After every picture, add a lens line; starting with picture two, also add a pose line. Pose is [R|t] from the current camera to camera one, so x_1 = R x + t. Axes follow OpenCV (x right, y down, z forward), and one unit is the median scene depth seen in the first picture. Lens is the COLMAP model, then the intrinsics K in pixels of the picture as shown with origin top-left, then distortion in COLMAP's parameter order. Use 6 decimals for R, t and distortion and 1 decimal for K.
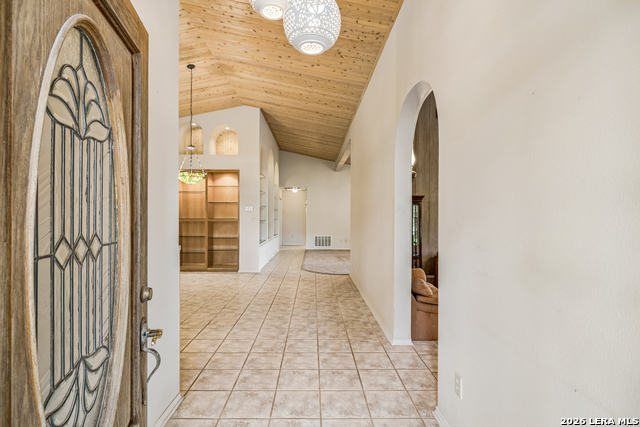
lens RADIAL K [[326.4, 0, 329.5], [0, 326.4, 214.7], [0, 0, 1]] dist [0.003100, -0.000042]
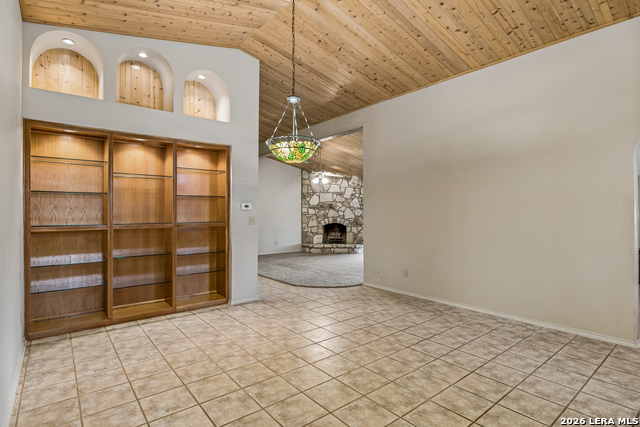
lens RADIAL K [[326.4, 0, 336.2], [0, 326.4, 211.7], [0, 0, 1]] dist [0.003100, -0.000042]
pose [[0.783895, -0.002605, 0.620887, -0.508116], [0.003946, 0.999992, -0.000787, -0.006376], [-0.620880, 0.003067, 0.783899, 0.358074]]
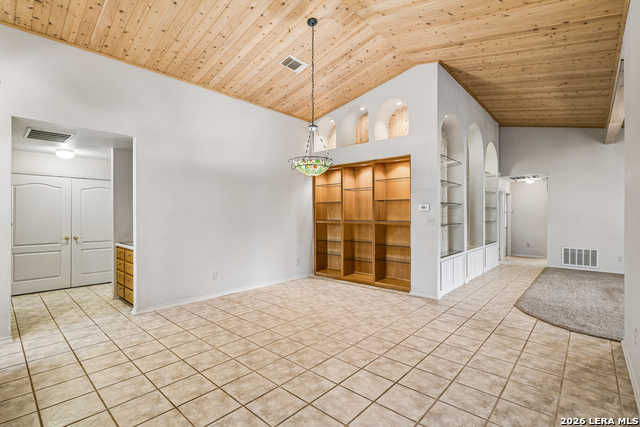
lens RADIAL K [[307.2, 0, 311.3], [0, 307.2, 213.2], [0, 0, 1]] dist [-0.008723, 0.000058]
pose [[0.704540, -0.003750, -0.709654, 0.055296], [0.001738, 0.999992, -0.003559, -0.003827], [0.709662, 0.001274, 0.704541, 0.350030]]
